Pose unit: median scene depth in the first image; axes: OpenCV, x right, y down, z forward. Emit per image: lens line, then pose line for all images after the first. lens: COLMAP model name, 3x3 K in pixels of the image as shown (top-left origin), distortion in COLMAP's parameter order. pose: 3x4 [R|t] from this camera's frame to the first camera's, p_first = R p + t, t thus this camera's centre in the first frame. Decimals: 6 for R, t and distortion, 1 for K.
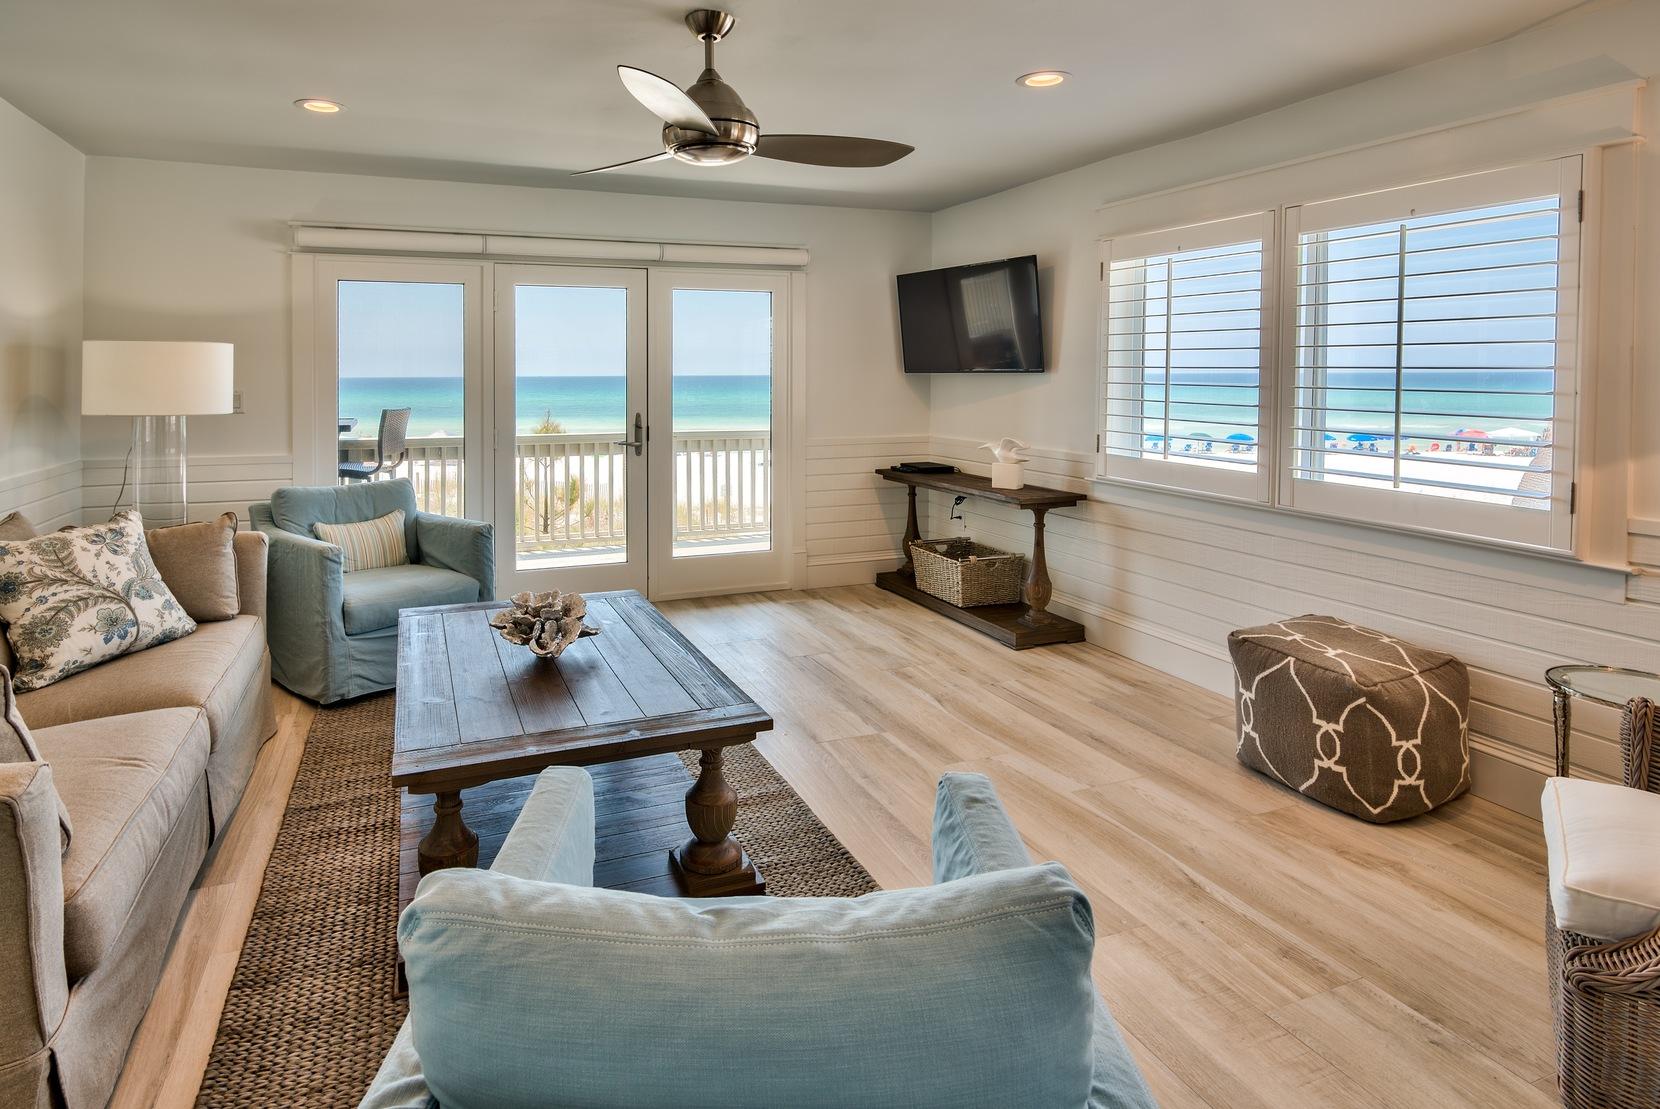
lens RADIAL K [[846.5, 0, 711.4], [0, 846.5, 385.1], [0, 0, 1]] dist [0.007846, -0.000891]
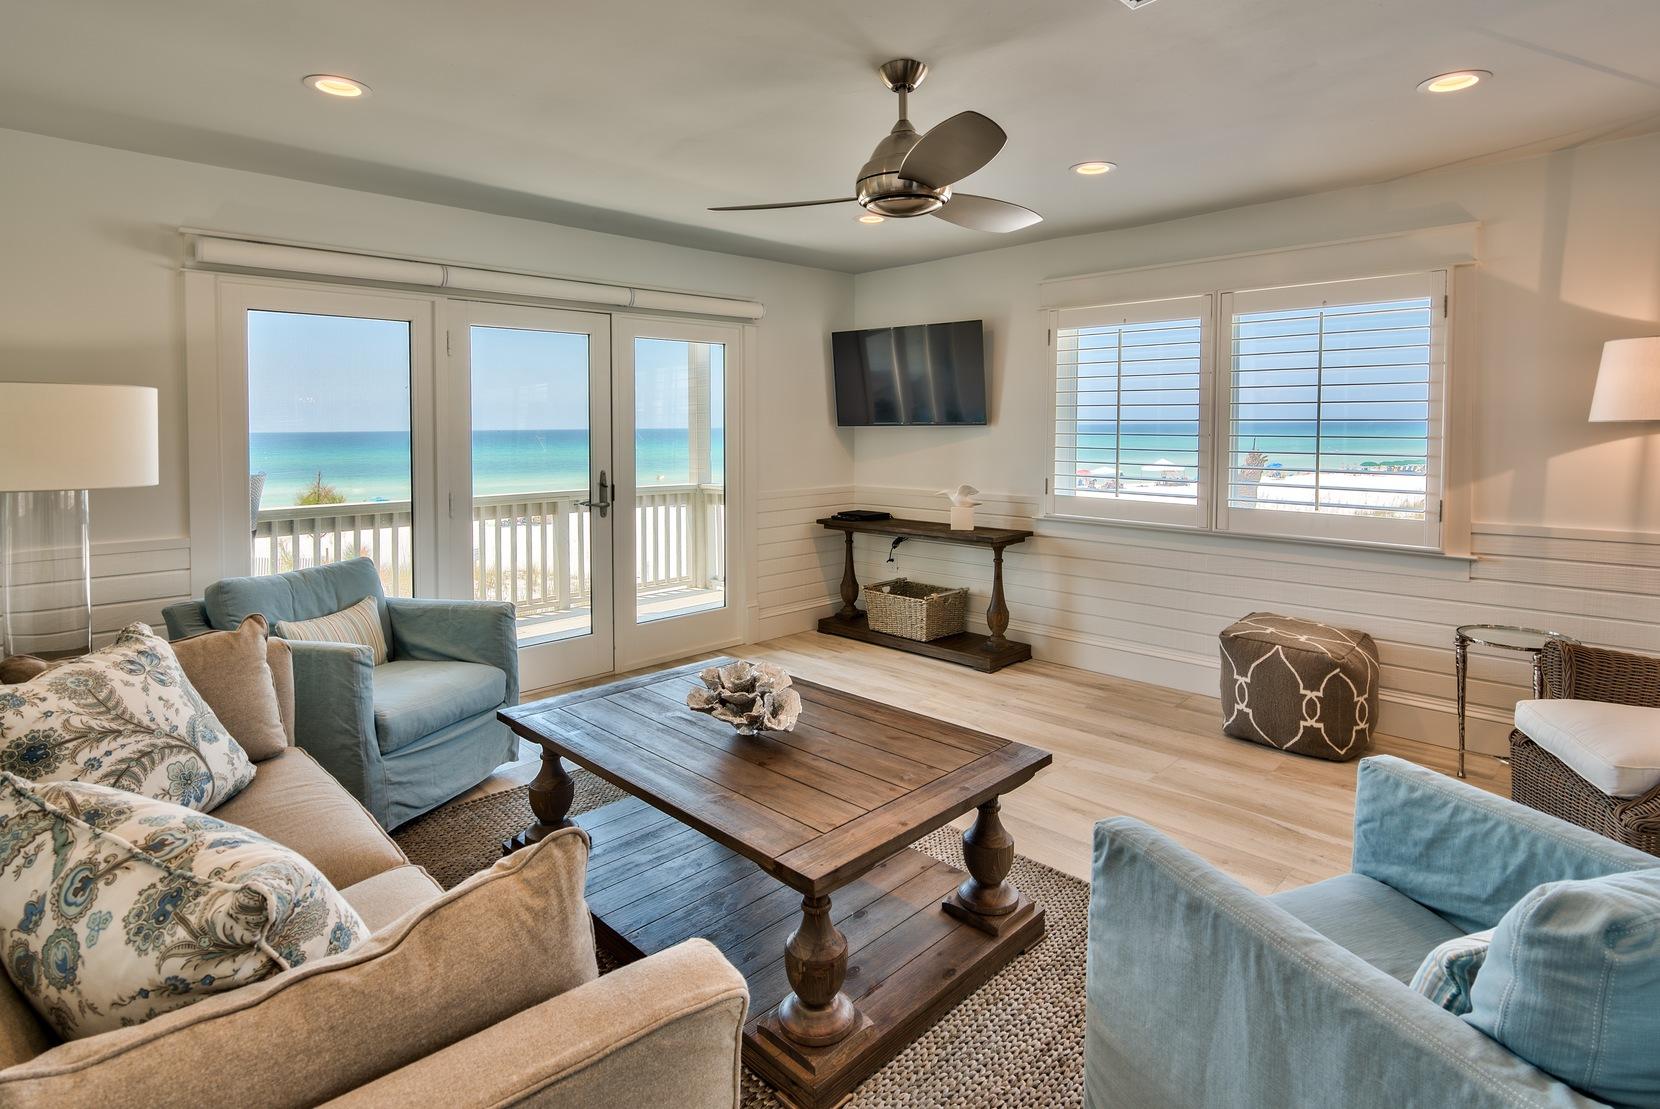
lens RADIAL K [[846.5, 0, 793.0], [0, 846.5, 448.9], [0, 0, 1]] dist [0.007846, -0.000891]
pose [[0.909629, -0.015136, 0.415145, -0.370452], [0.010514, 0.999855, 0.013417, -0.001315], [-0.415287, -0.007839, 0.909656, 0.100938]]
